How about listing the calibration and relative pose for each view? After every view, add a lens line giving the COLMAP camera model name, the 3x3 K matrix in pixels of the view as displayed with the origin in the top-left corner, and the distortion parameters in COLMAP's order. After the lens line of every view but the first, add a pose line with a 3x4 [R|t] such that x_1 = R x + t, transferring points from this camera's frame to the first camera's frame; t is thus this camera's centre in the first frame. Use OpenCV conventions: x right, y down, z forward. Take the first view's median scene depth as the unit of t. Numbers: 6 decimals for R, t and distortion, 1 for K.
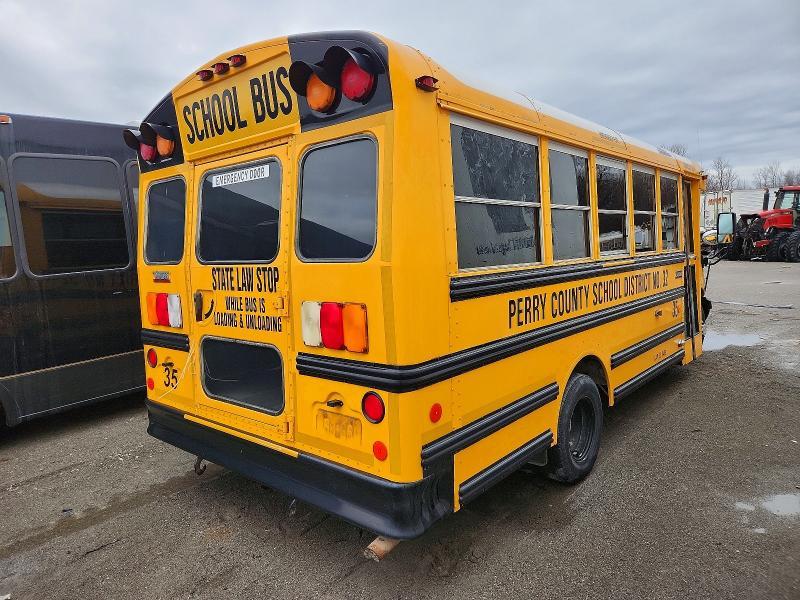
lens RADIAL K [[633.5, 0, 400.0], [0, 633.5, 300.0], [0, 0, 1]] dist [0.013781, -0.000506]
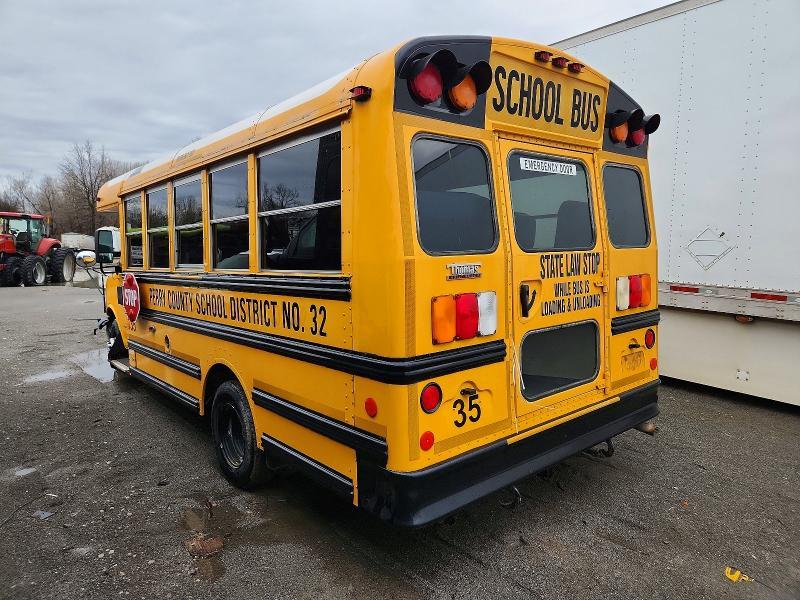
lens RADIAL K [[553.1, 0, 399.8], [0, 553.1, 273.2], [0, 0, 1]] dist [0.000569, -0.001300]
pose [[0.073394, -0.008890, 0.997263, -1.176911], [0.104726, 0.994500, 0.001158, -0.049320], [-0.991789, 0.104354, 0.073922, 1.198875]]
